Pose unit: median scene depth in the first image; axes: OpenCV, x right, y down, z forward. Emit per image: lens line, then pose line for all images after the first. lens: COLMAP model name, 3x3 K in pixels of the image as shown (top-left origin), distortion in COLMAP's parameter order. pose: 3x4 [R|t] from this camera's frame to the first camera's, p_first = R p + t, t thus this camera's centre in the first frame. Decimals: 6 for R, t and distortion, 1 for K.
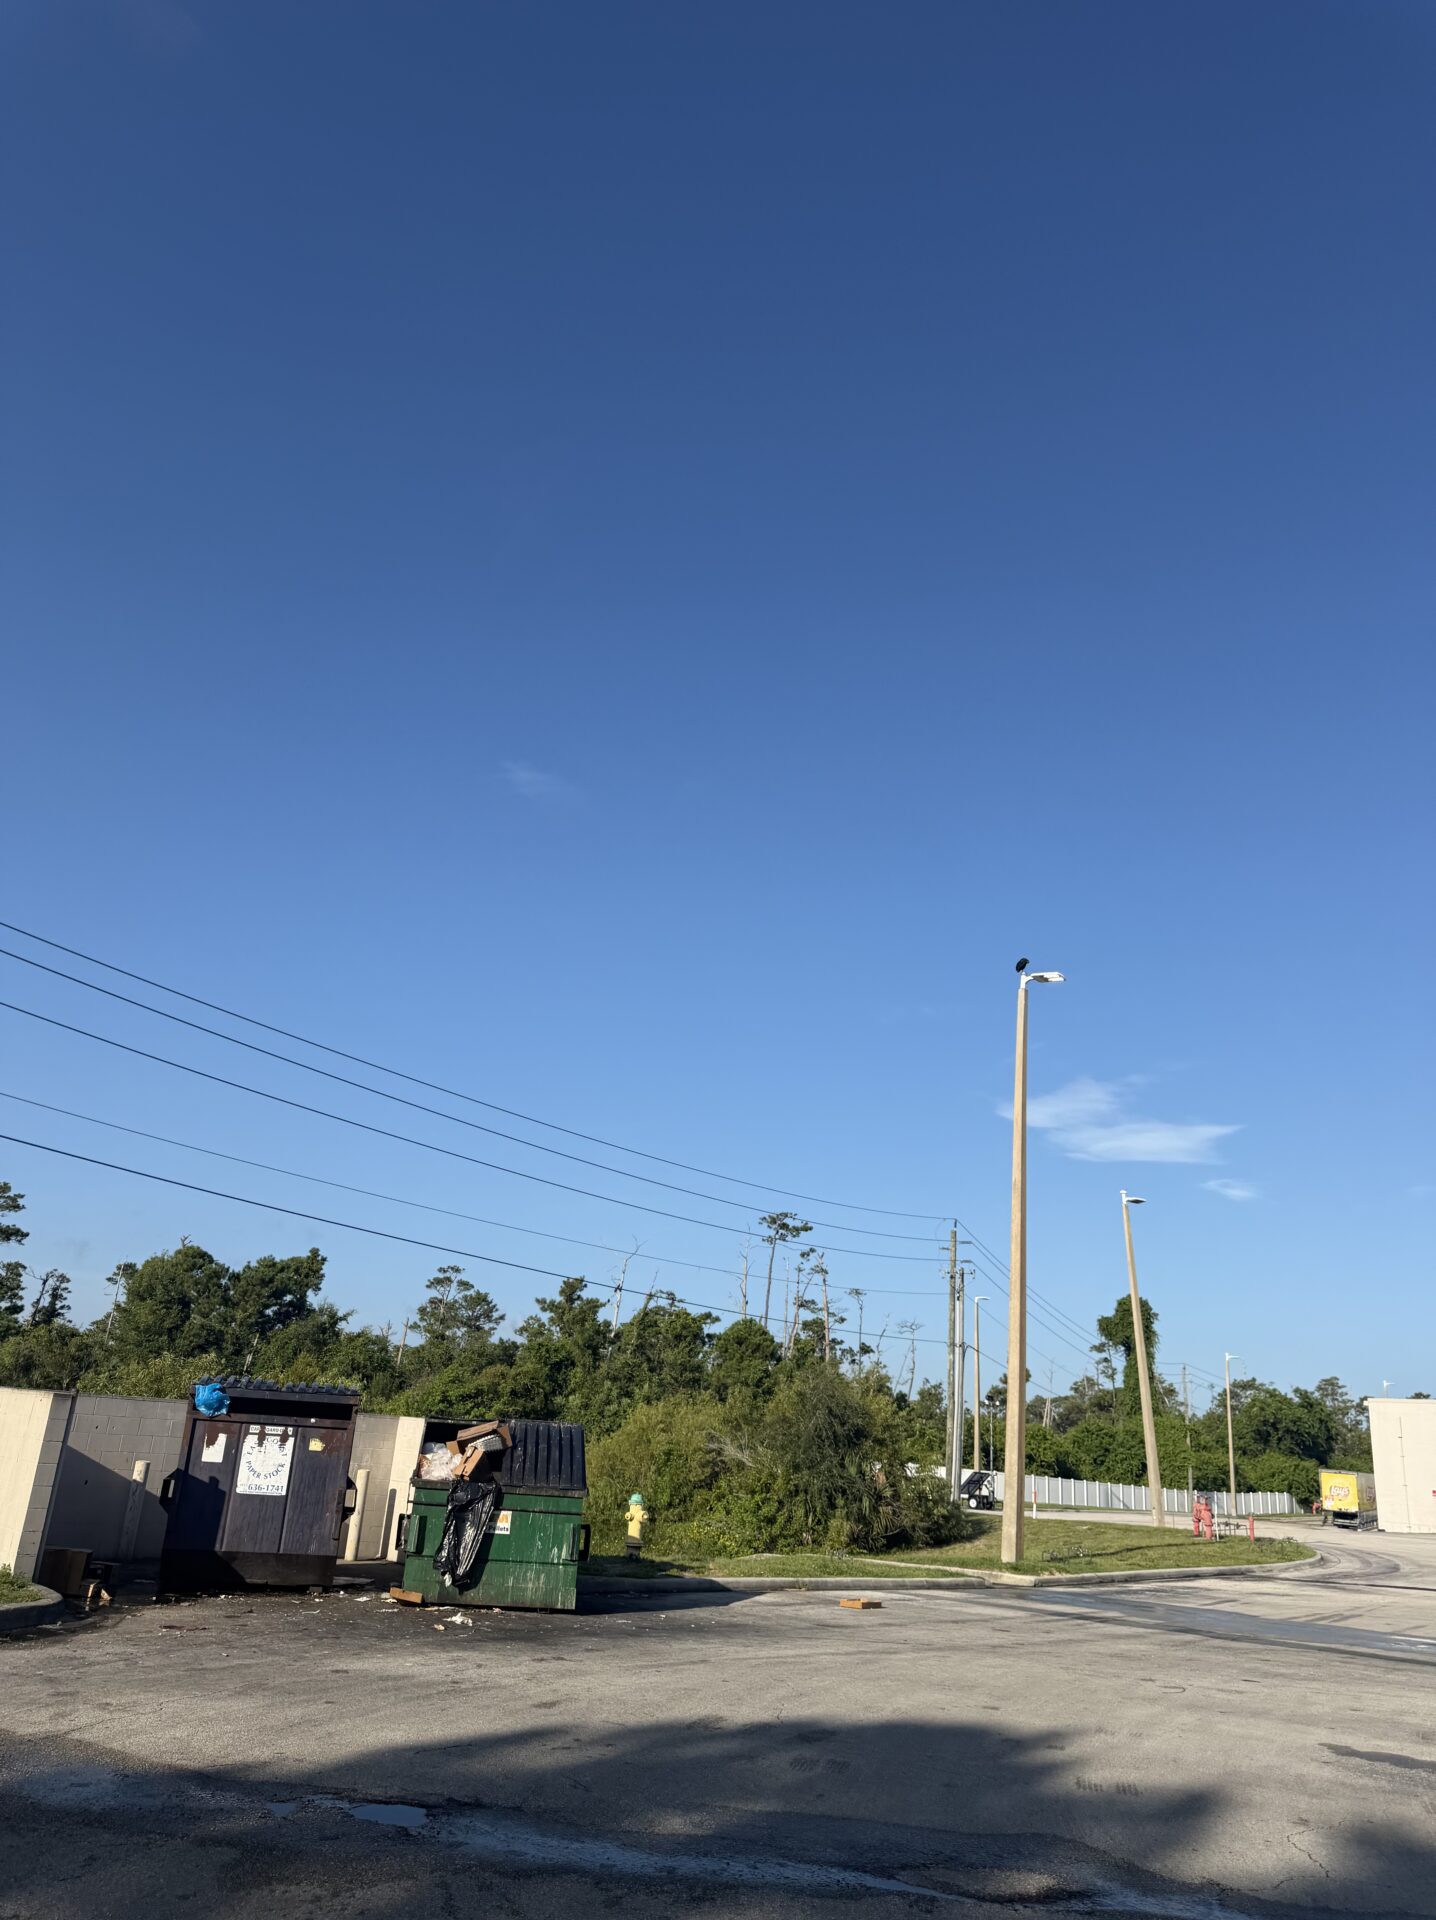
lens RADIAL K [[1365.5, 0, 710.6], [0, 1365.5, 918.2], [0, 0, 1]] dist [0.088188, -0.121666]
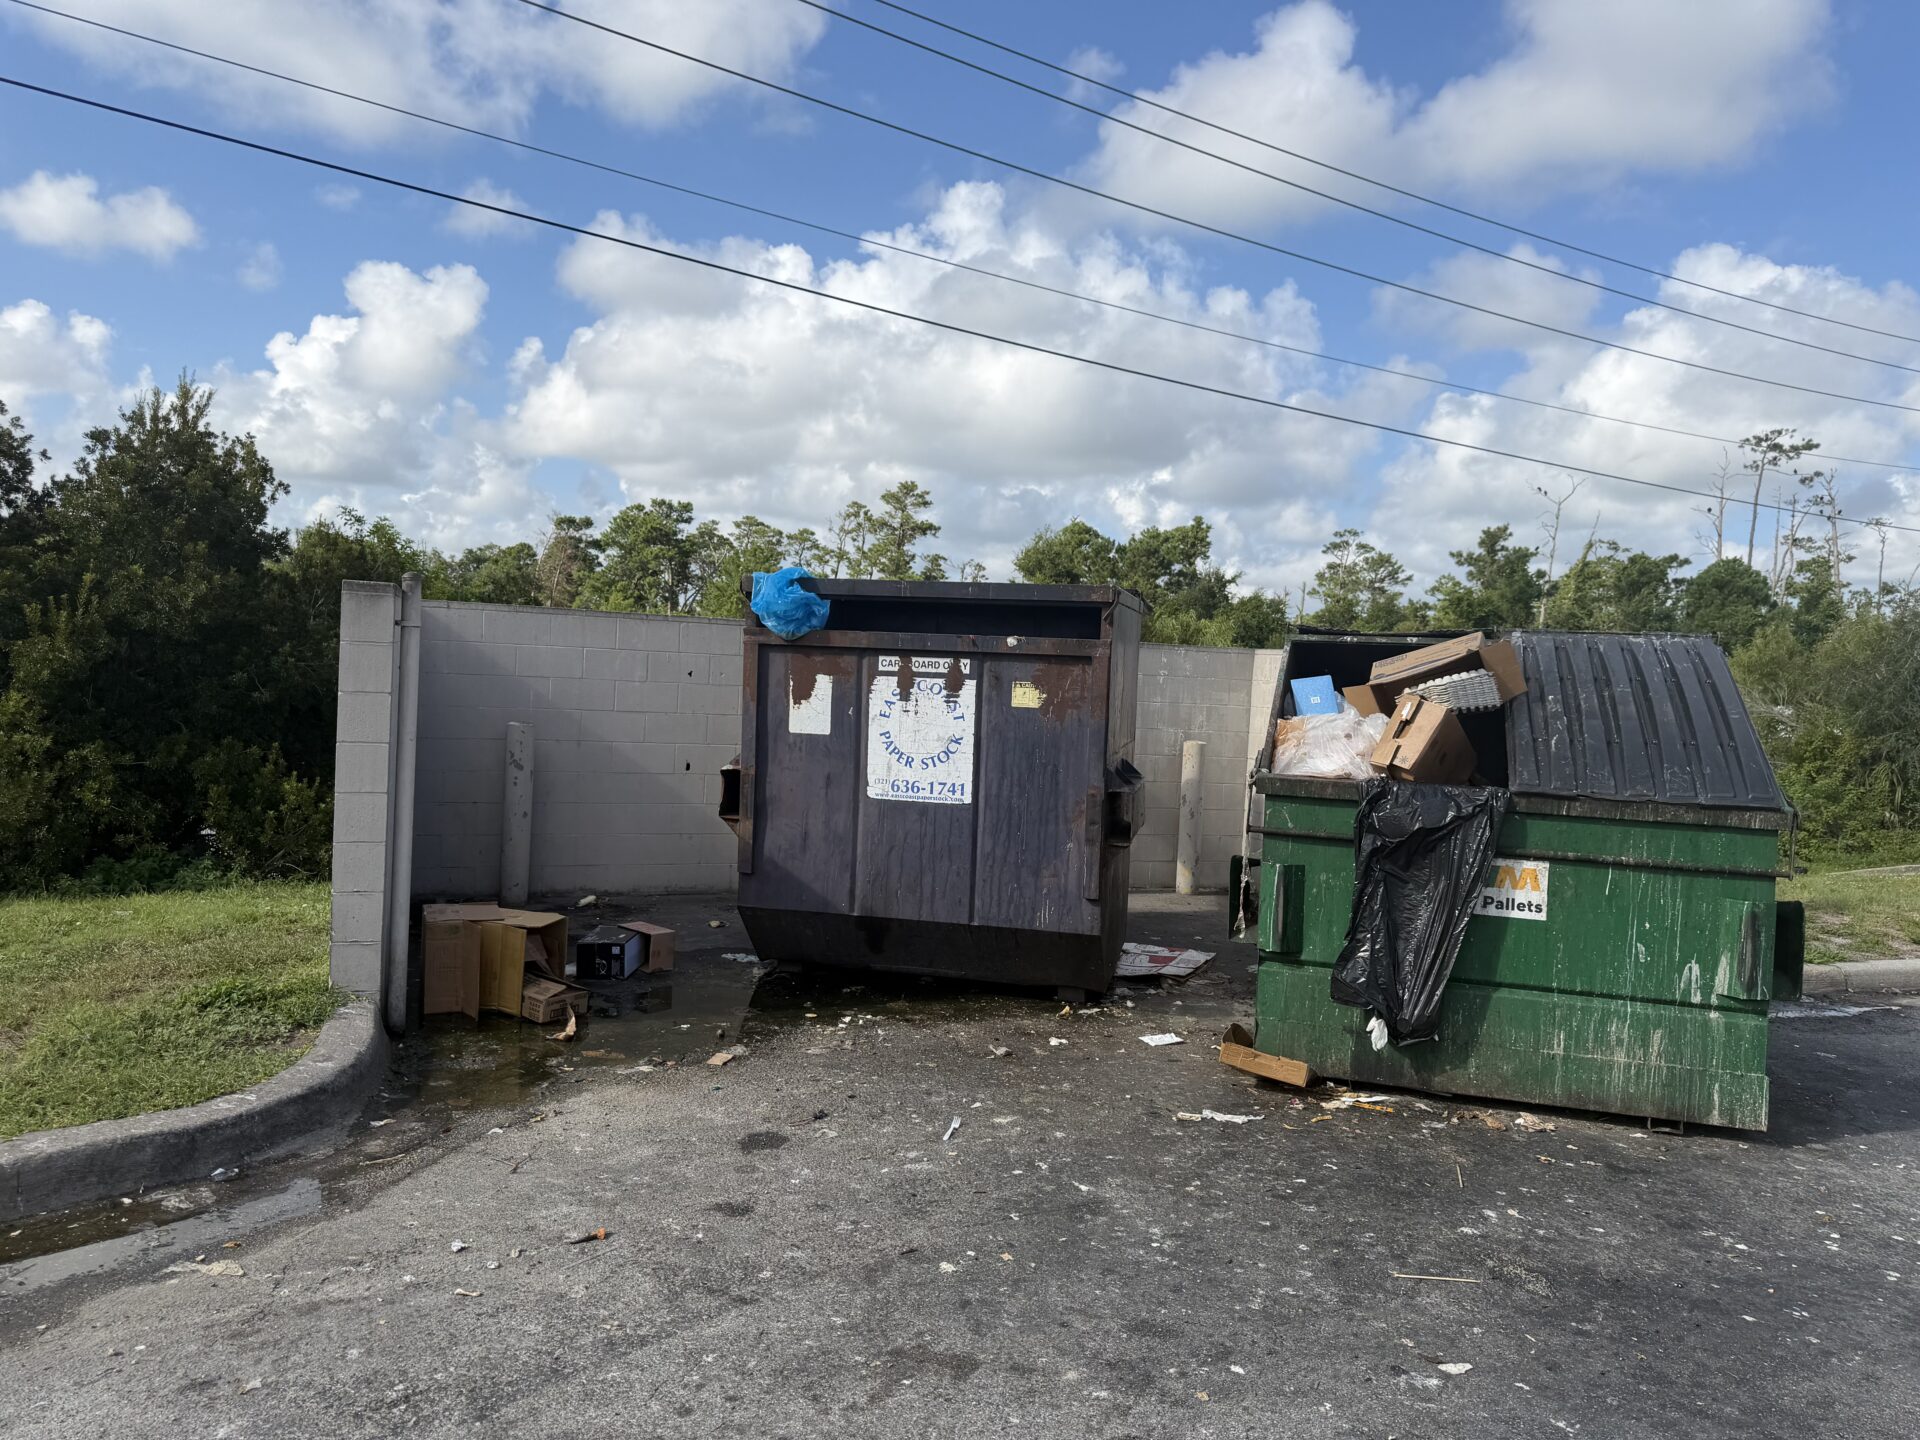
lens RADIAL K [[1365.5, 0, 952.7], [0, 1365.5, 713.2], [0, 0, 1]] dist [0.181450, -0.356214]
pose [[0.894950, -0.011609, -0.446015, -0.061564], [0.171353, 0.931940, 0.319570, 0.129075], [0.411949, -0.362426, 0.836030, 0.332749]]
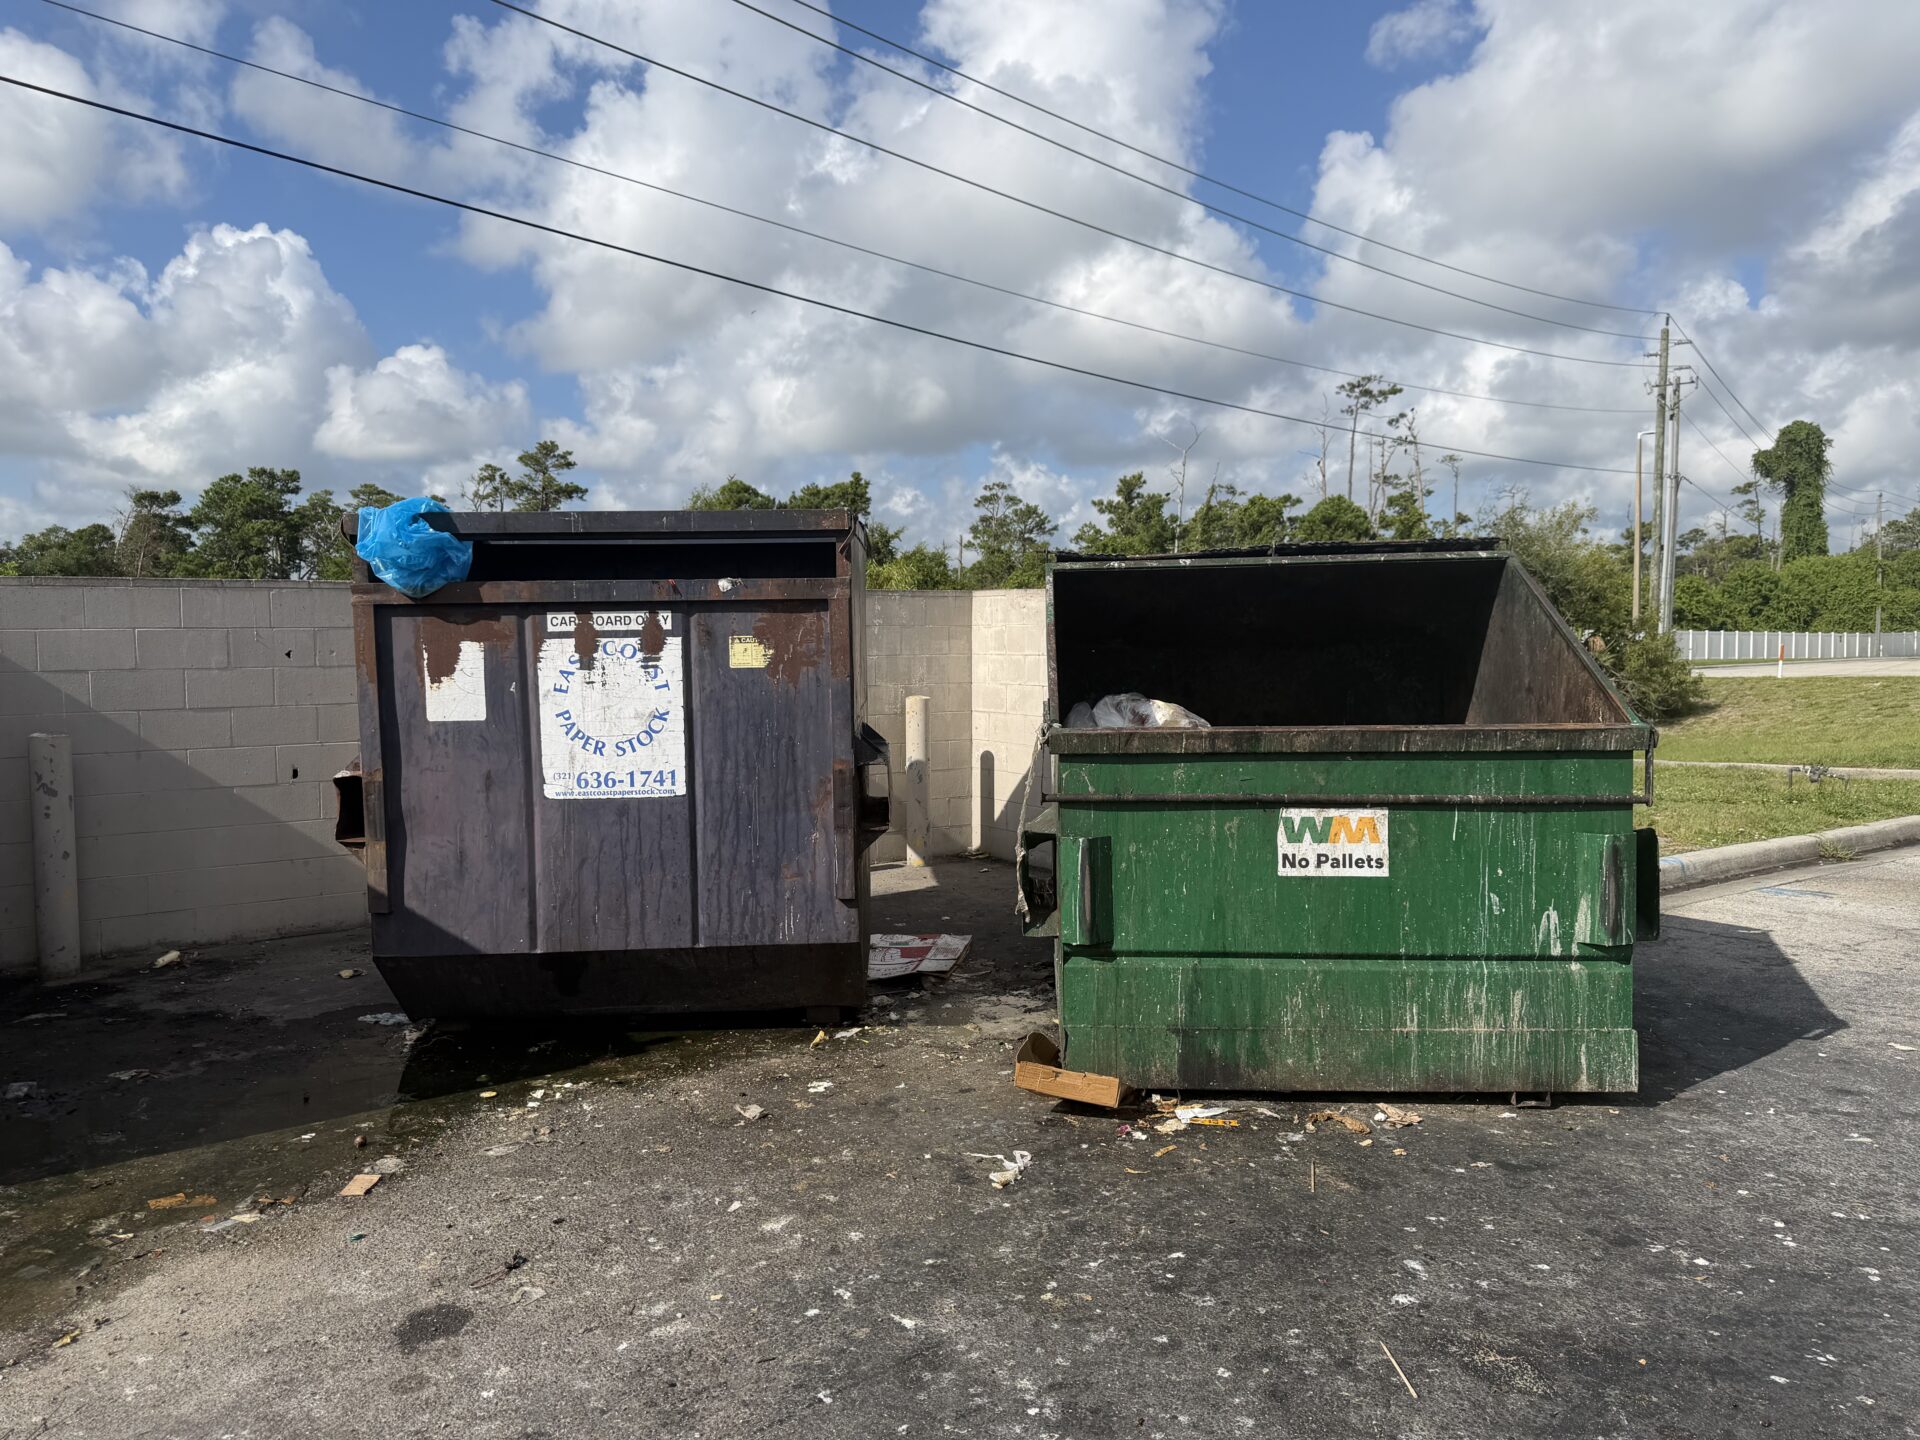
lens RADIAL K [[1365.5, 0, 952.7], [0, 1365.5, 713.2], [0, 0, 1]] dist [0.181450, -0.356214]
pose [[0.972588, -0.067248, -0.222599, -0.085186], [0.150925, 0.910801, 0.384271, 0.142486], [0.176901, -0.407333, 0.895983, 0.367358]]
